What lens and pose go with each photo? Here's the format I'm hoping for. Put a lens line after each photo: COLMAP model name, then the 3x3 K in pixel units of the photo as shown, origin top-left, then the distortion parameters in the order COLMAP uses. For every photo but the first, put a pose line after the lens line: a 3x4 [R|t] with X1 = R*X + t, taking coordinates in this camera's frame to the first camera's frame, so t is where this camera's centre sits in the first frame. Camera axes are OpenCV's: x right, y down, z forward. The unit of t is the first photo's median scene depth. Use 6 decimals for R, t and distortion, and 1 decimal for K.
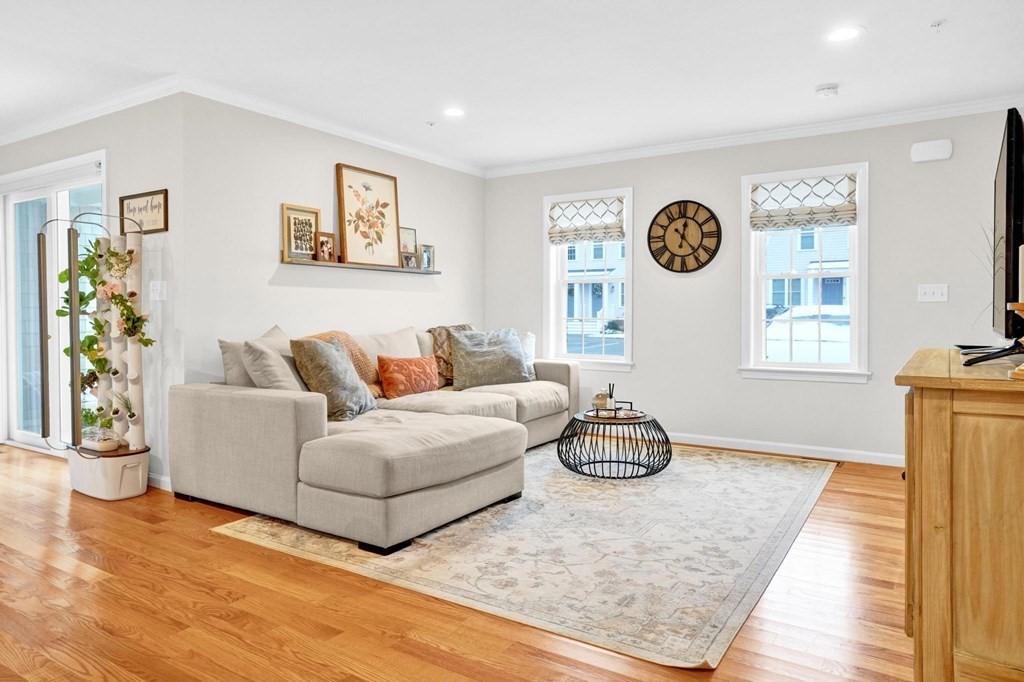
lens RADIAL K [[637.7, 0, 504.9], [0, 637.7, 322.5], [0, 0, 1]] dist [0.008981, 0.003207]
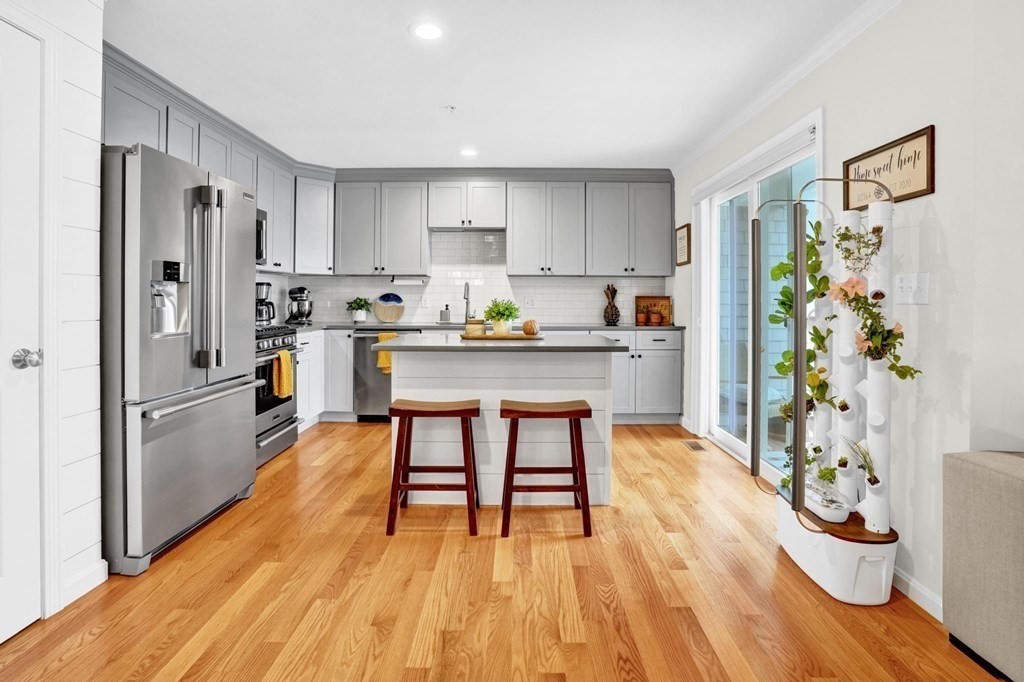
lens RADIAL K [[527.7, 0, 516.3], [0, 527.7, 298.1], [0, 0, 1]] dist [-0.027960, 0.009407]
pose [[0.539913, 0.002509, -0.841717, -0.328586], [-0.023042, 0.999665, -0.011800, -0.025405], [0.841405, 0.025766, 0.539790, 0.397077]]
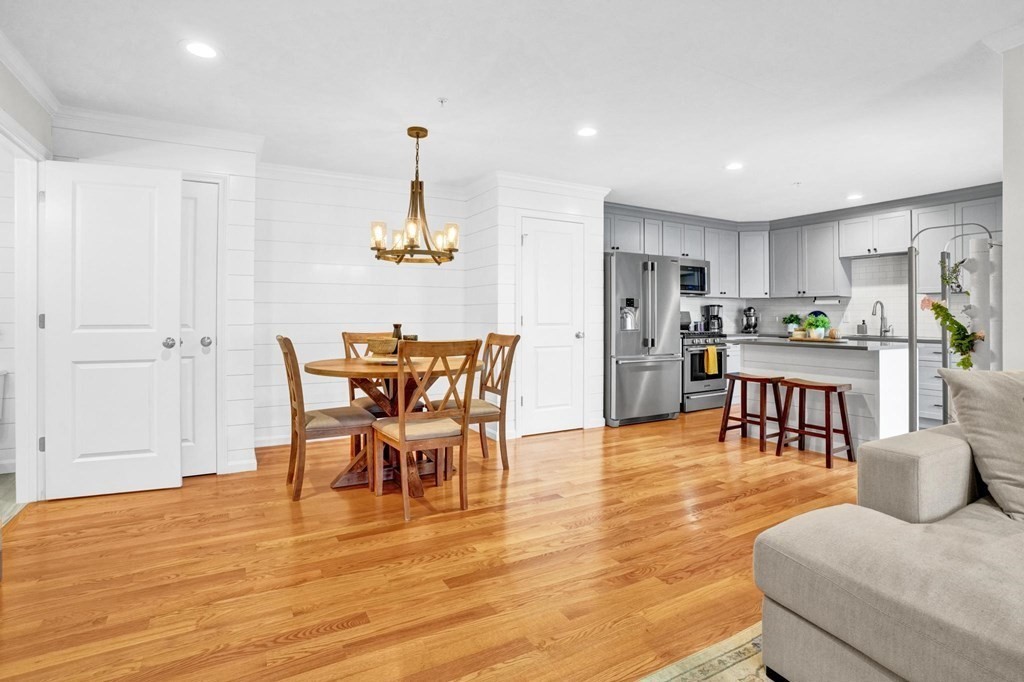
lens RADIAL K [[527.7, 0, 524.5], [0, 527.7, 311.3], [0, 0, 1]] dist [-0.027960, 0.009407]
pose [[-0.422766, -0.005623, -0.906222, 0.340515], [-0.022964, 0.999726, 0.004510, -0.030743], [0.905948, 0.022717, -0.422779, 0.729085]]
